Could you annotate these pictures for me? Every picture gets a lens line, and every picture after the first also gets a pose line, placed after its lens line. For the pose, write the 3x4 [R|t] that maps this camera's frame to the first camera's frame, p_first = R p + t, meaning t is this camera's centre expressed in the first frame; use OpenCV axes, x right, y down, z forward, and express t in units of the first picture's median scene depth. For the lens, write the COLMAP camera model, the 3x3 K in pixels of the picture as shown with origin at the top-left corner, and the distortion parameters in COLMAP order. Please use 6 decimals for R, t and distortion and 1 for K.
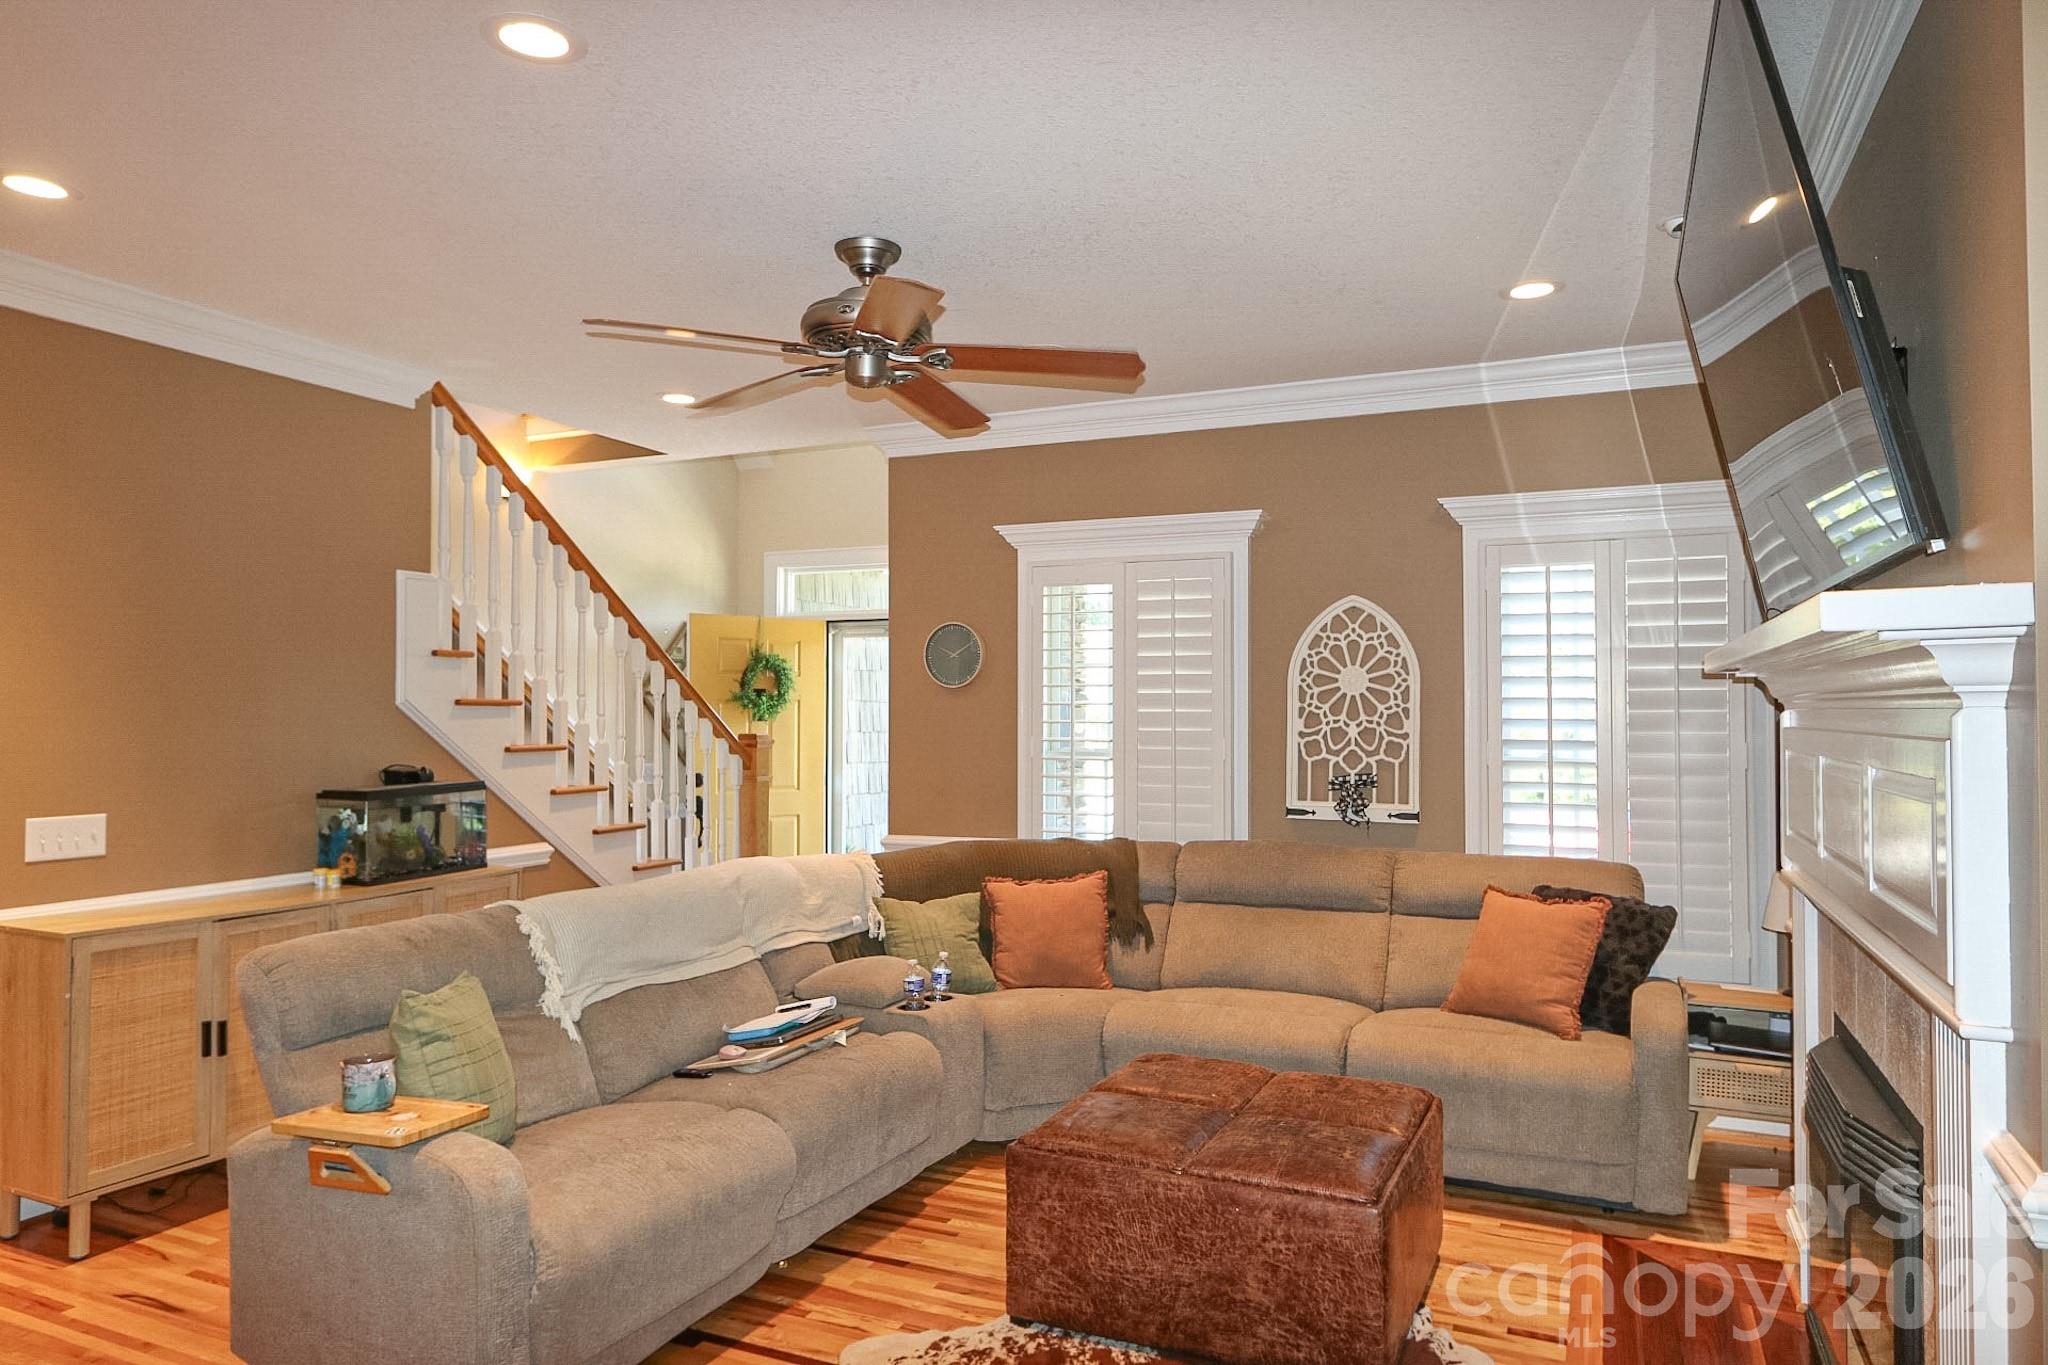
lens RADIAL K [[1313.0, 0, 1023.5], [0, 1313.0, 690.7], [0, 0, 1]] dist [-0.010648, -0.000760]
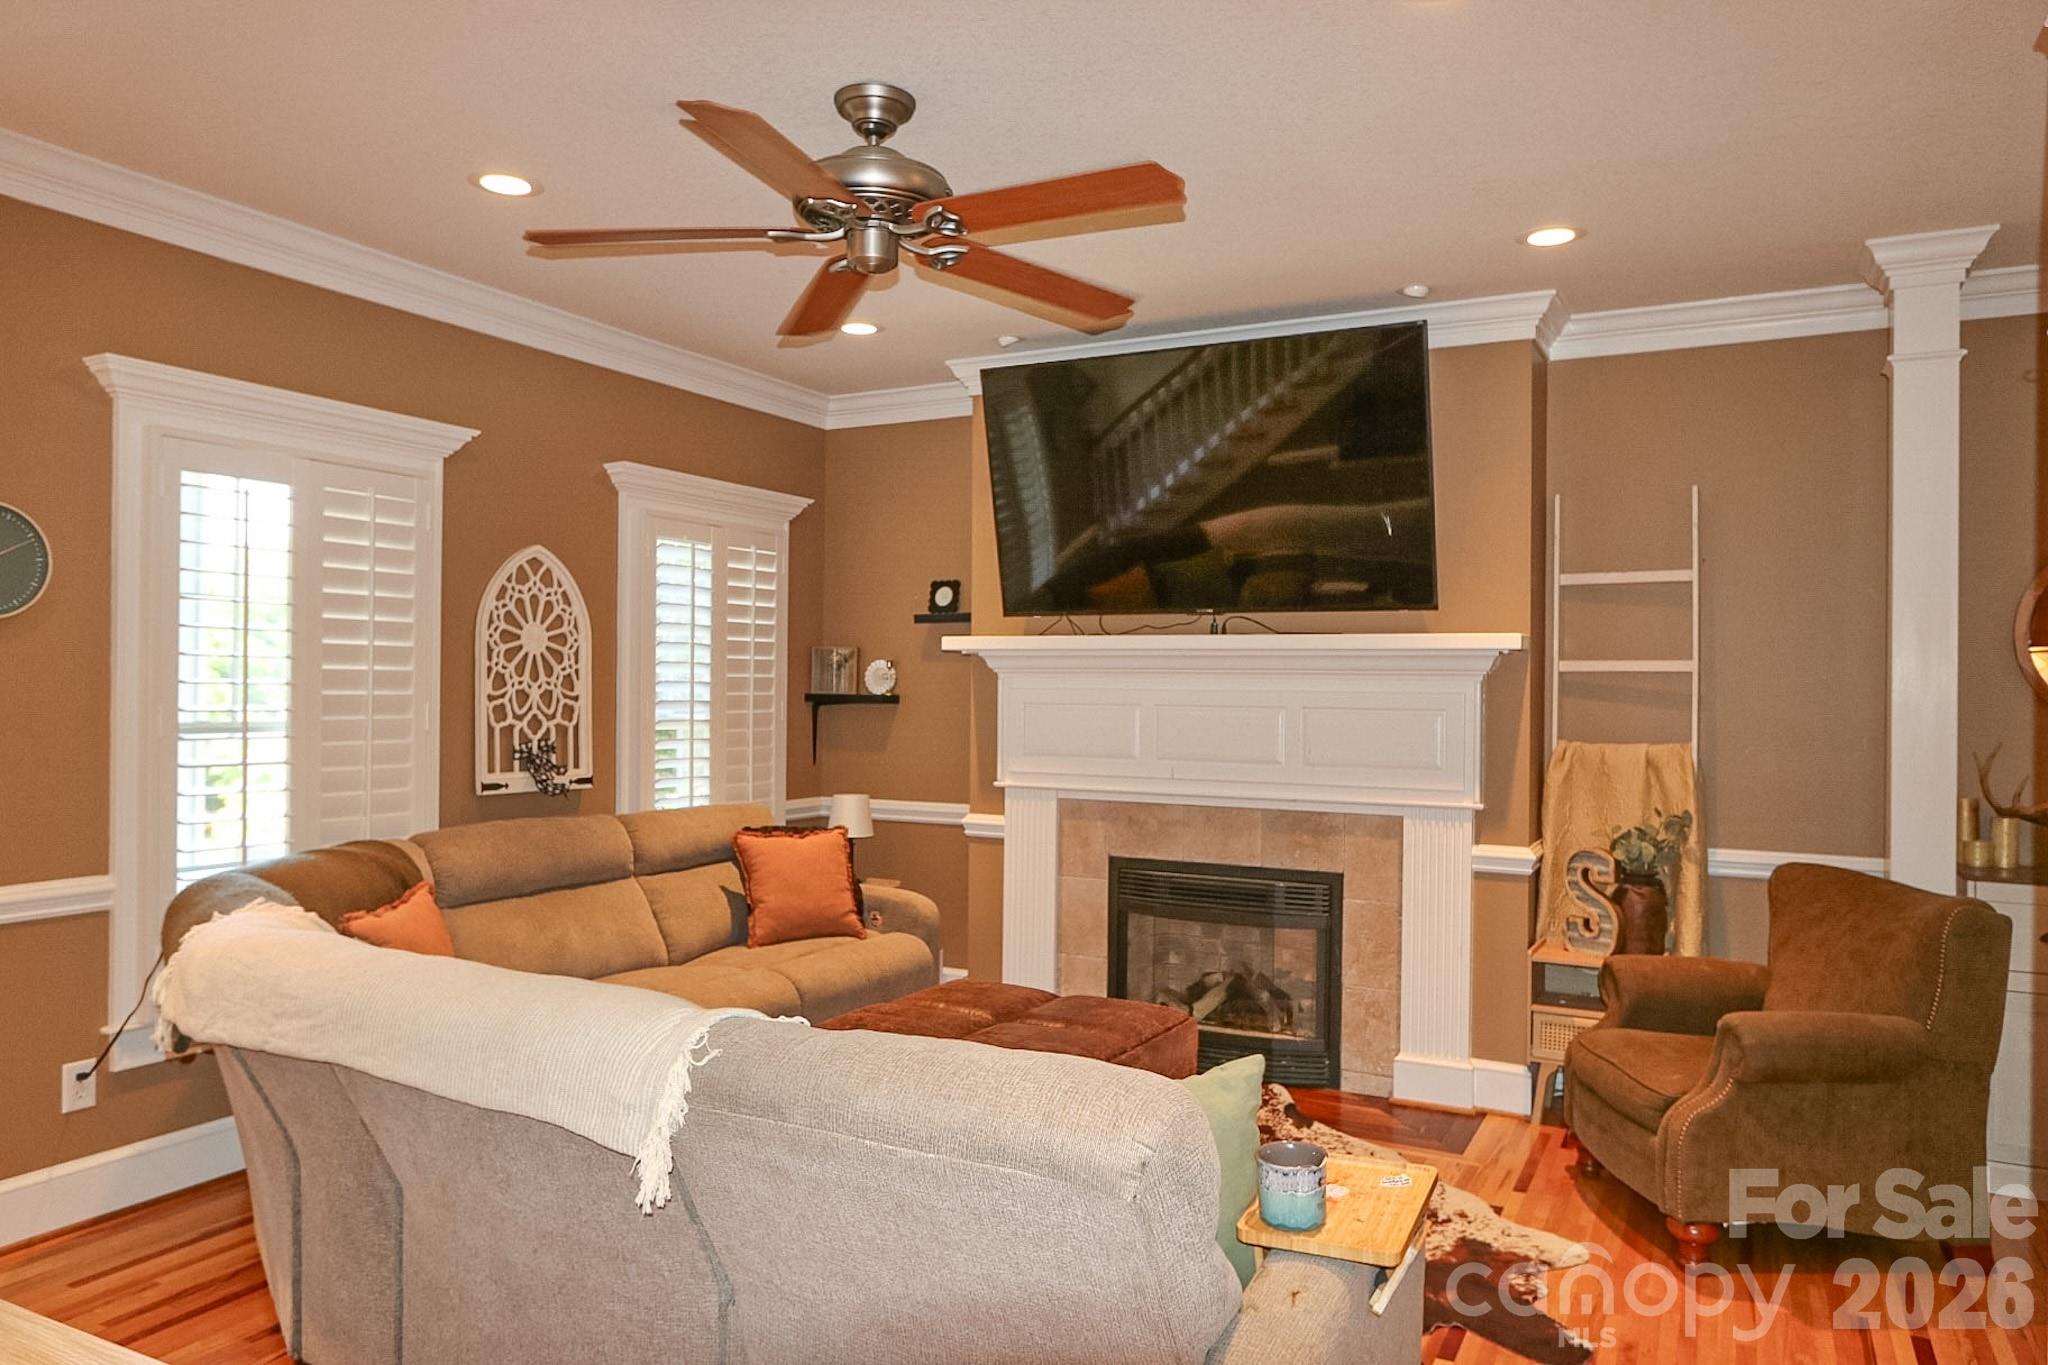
lens RADIAL K [[1313.0, 0, 1030.3], [0, 1313.0, 676.8], [0, 0, 1]] dist [-0.010648, -0.000760]
pose [[0.048575, 0.005997, 0.998802, -0.646157], [-0.024996, 0.999676, -0.004786, 0.014751], [-0.998507, -0.024734, 0.048709, 0.608874]]
